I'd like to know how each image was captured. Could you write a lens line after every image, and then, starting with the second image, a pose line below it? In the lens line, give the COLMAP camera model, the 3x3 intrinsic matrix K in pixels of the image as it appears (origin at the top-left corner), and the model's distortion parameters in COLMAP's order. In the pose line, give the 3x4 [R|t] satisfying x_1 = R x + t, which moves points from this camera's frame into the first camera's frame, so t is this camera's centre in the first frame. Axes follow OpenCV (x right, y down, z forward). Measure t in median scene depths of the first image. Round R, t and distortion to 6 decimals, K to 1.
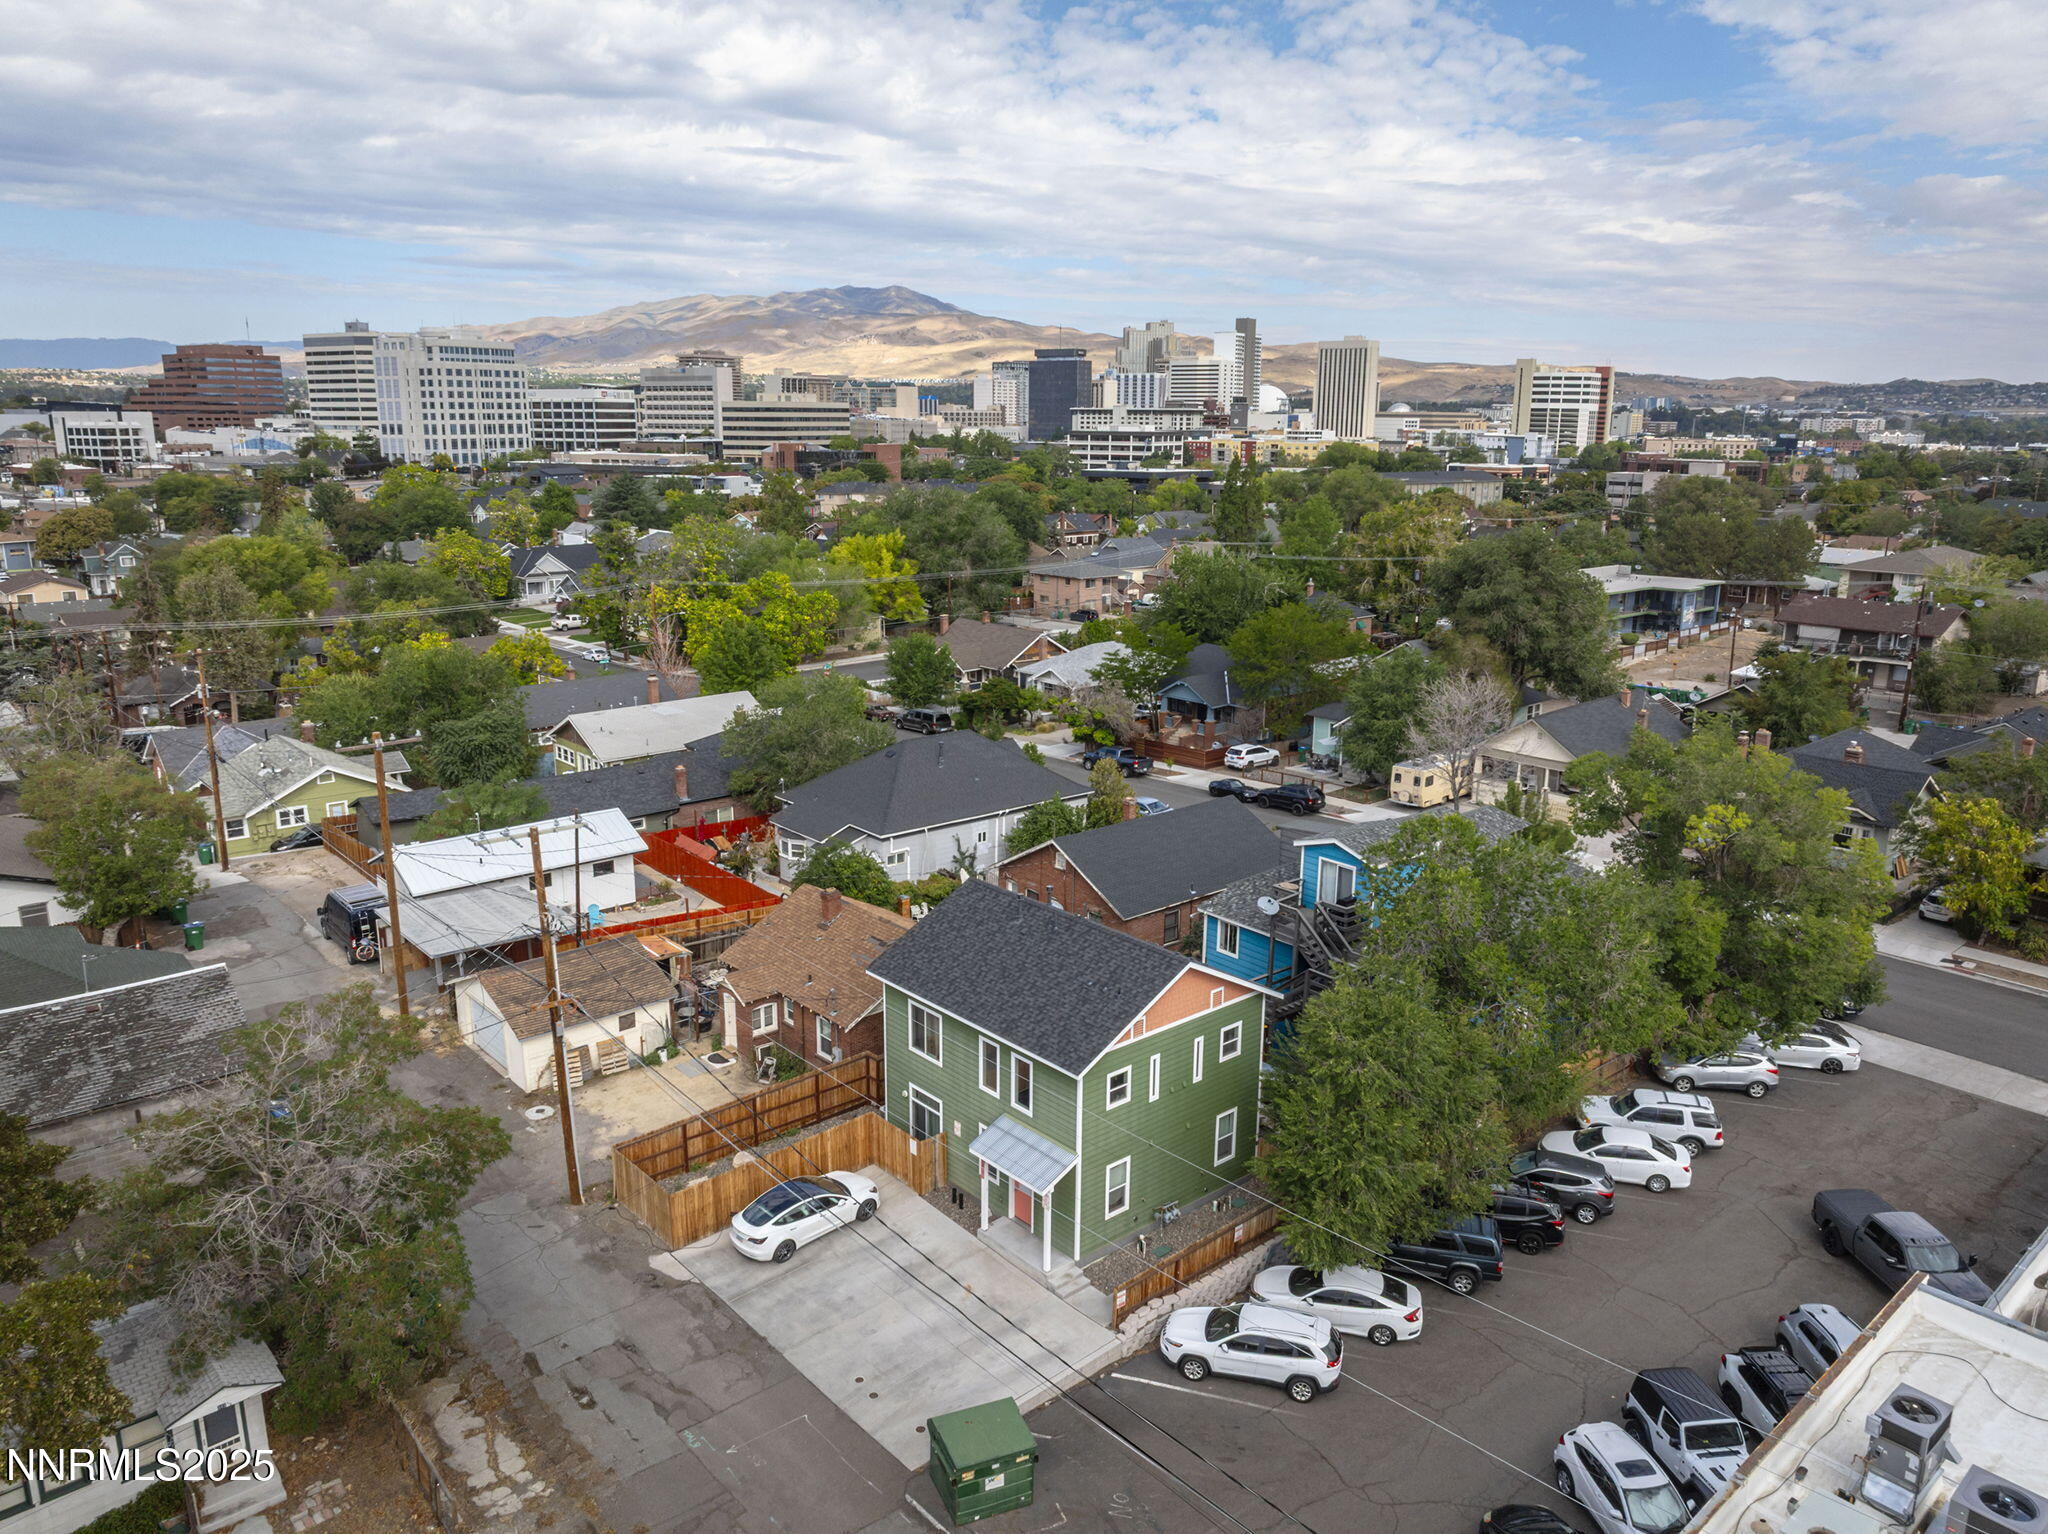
lens RADIAL K [[1433.2, 0, 1029.9], [0, 1433.2, 763.0], [0, 0, 1]] dist [-0.026678, 0.007365]
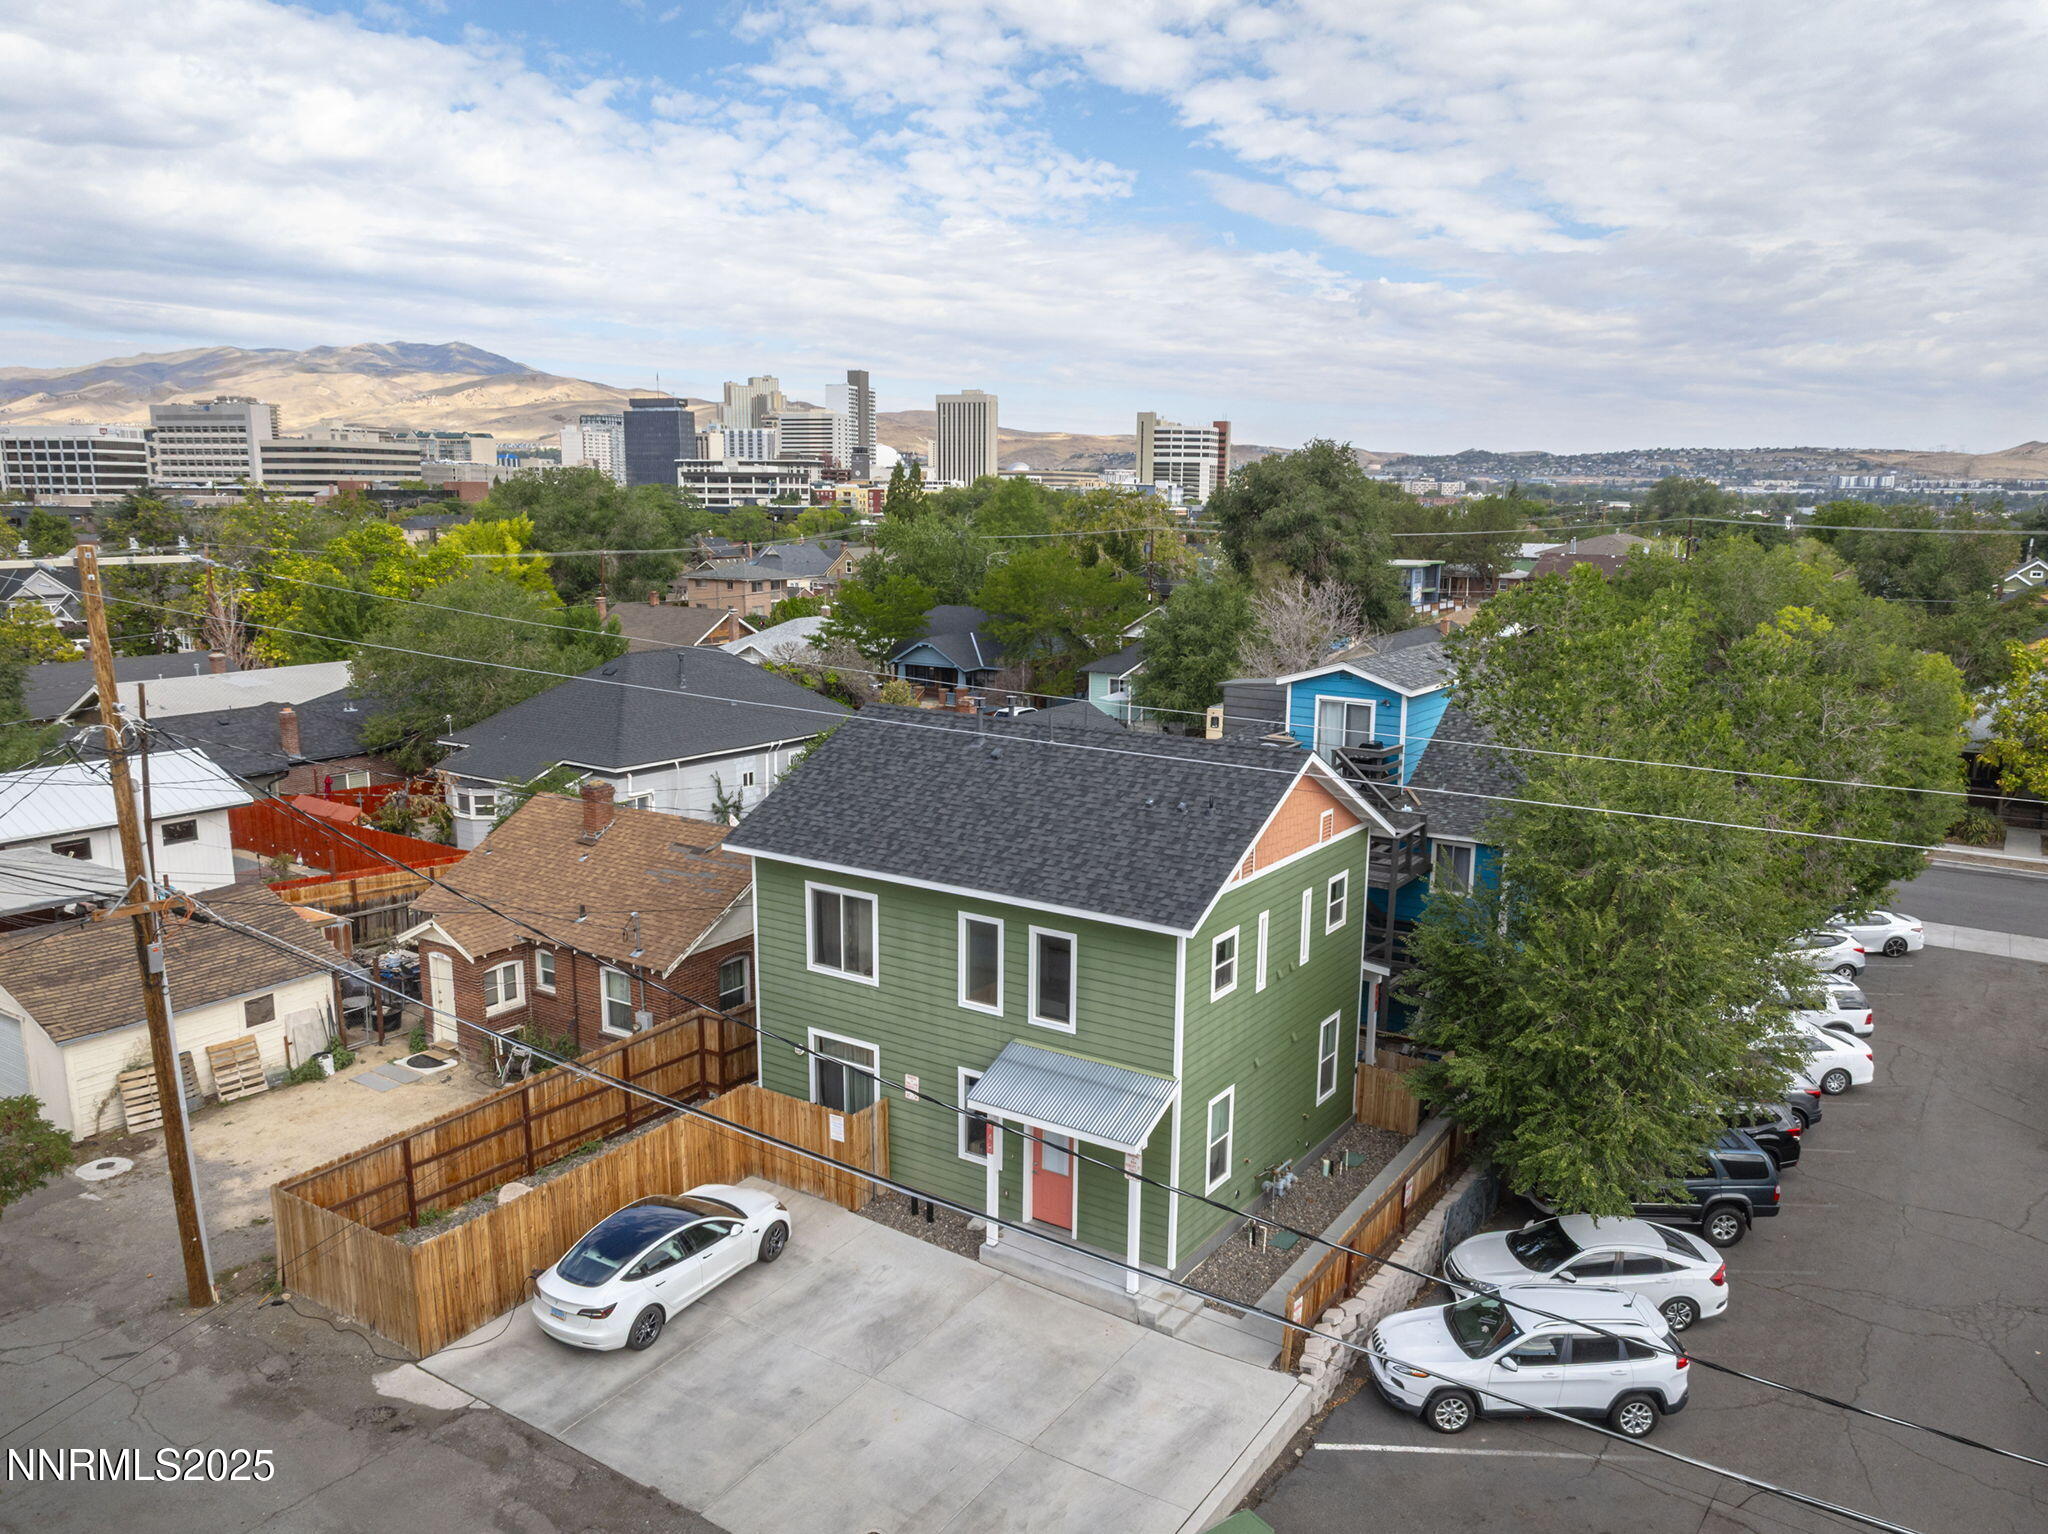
lens RADIAL K [[1512.2, 0, 1048.8], [0, 1512.2, 808.2], [0, 0, 1]] dist [-0.029732, 0.014120]
pose [[0.962961, -0.052150, 0.264549, -0.103868], [0.059800, 0.997991, -0.020940, 0.105569], [-0.262926, 0.035985, 0.964145, 0.256554]]
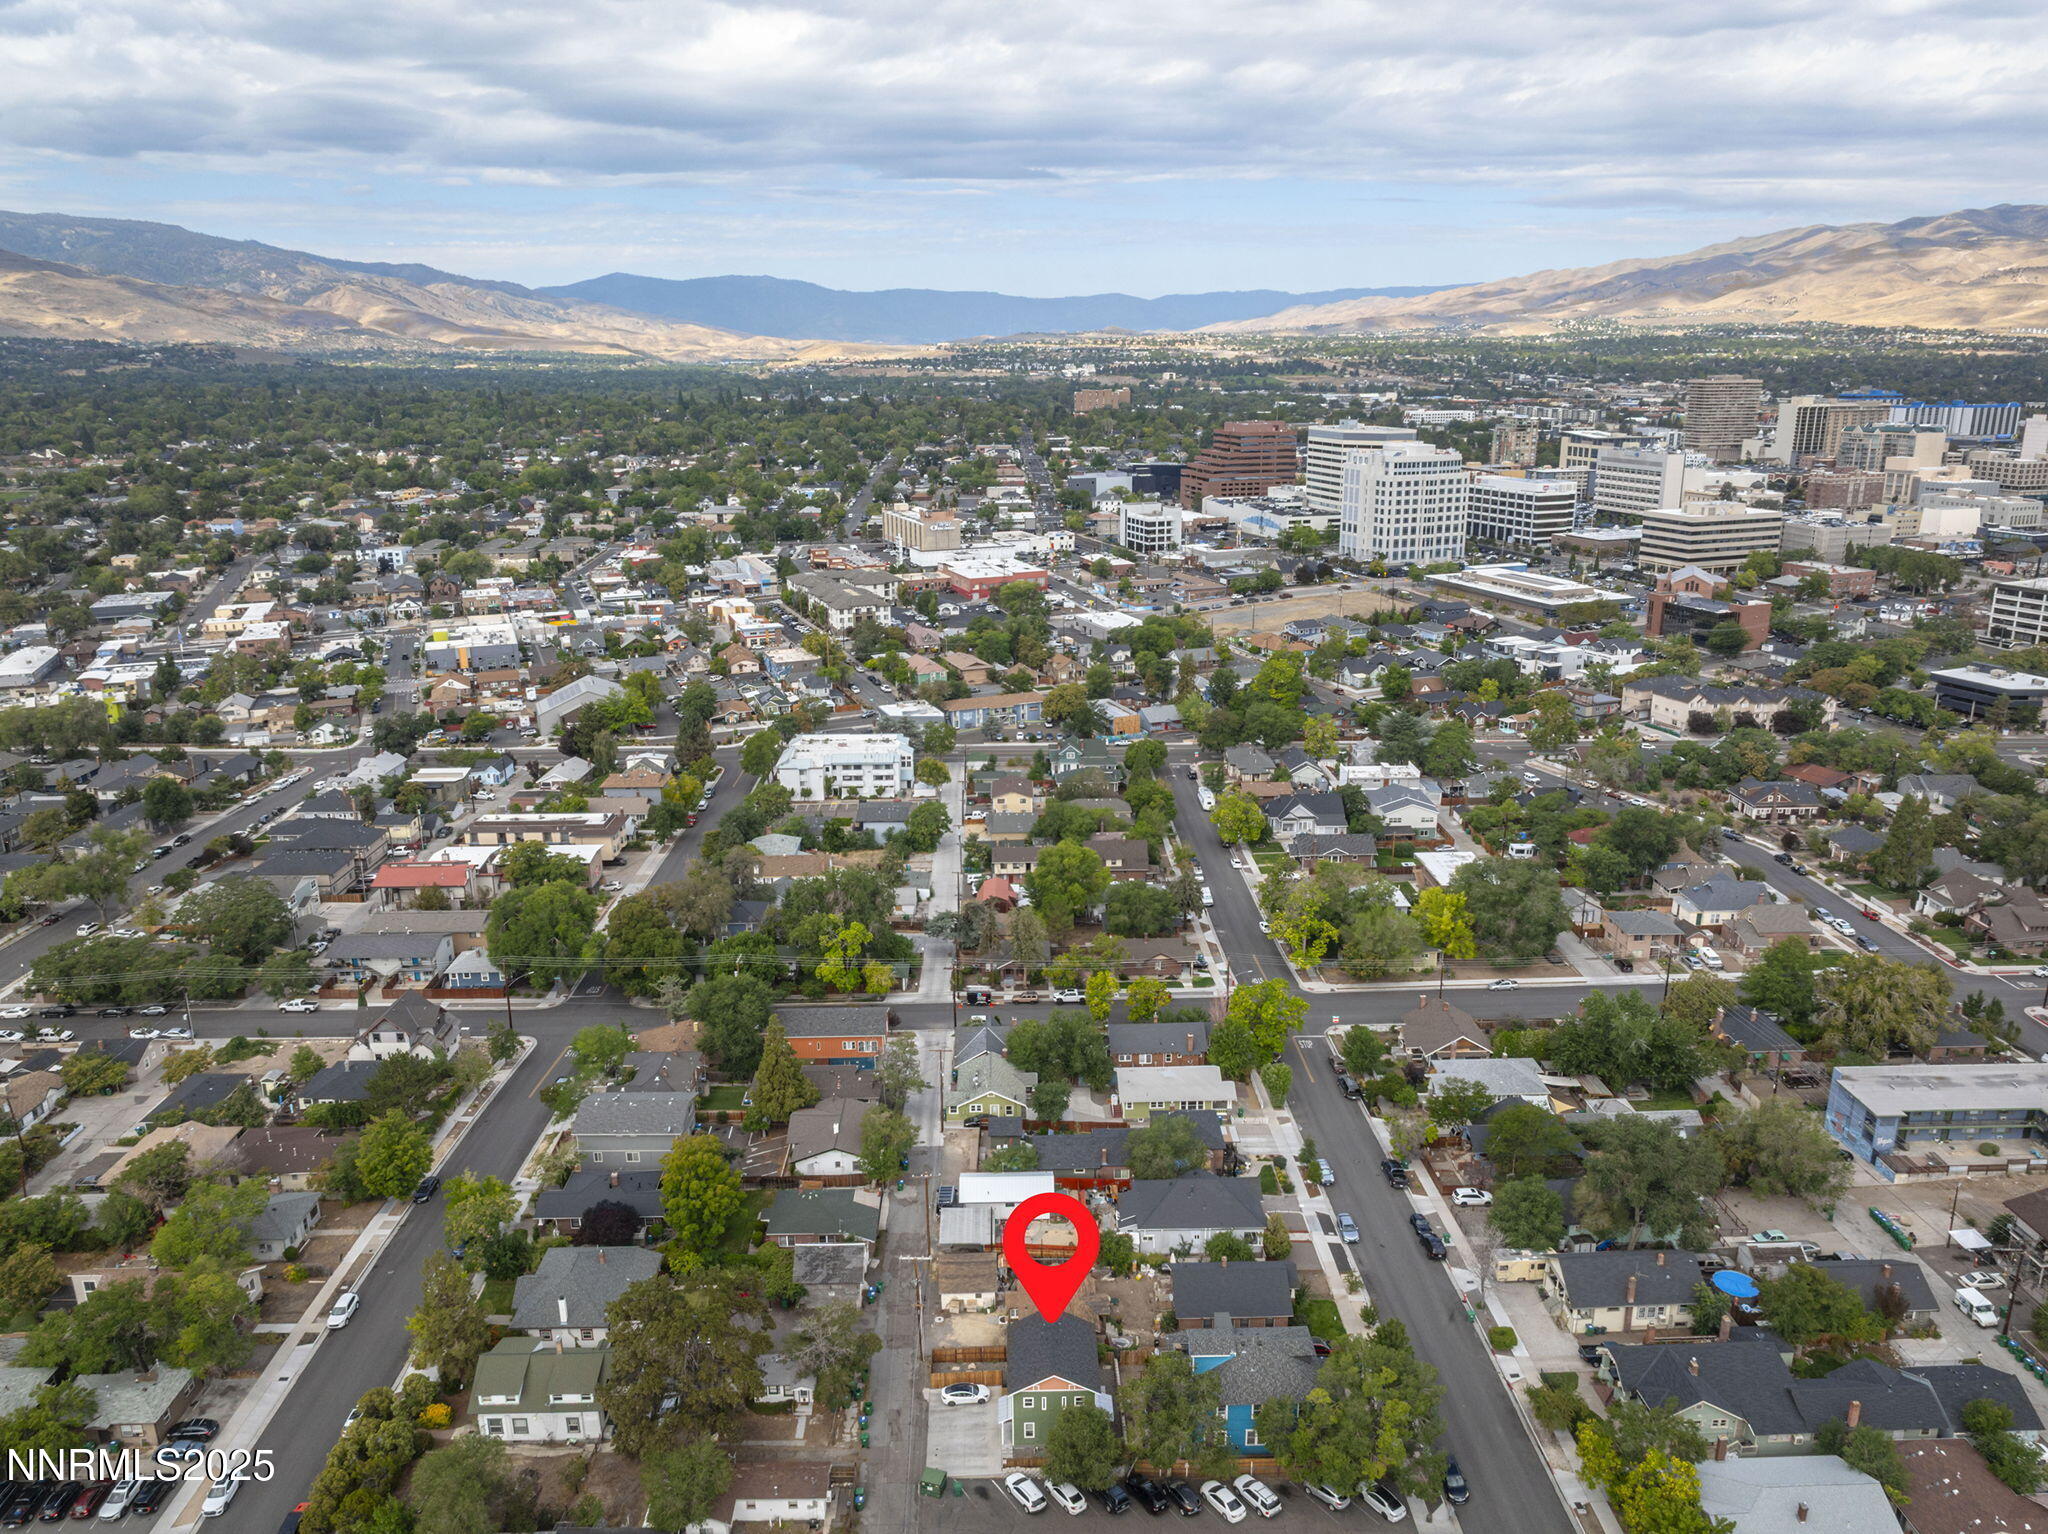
lens RADIAL K [[1433.2, 0, 1026.3], [0, 1433.2, 768.8], [0, 0, 1]] dist [-0.026678, 0.007365]
pose [[0.762747, 0.164041, -0.625546, 1.154649], [-0.133910, 0.986392, 0.095388, -0.939423], [0.632681, 0.011010, 0.774334, -0.962685]]
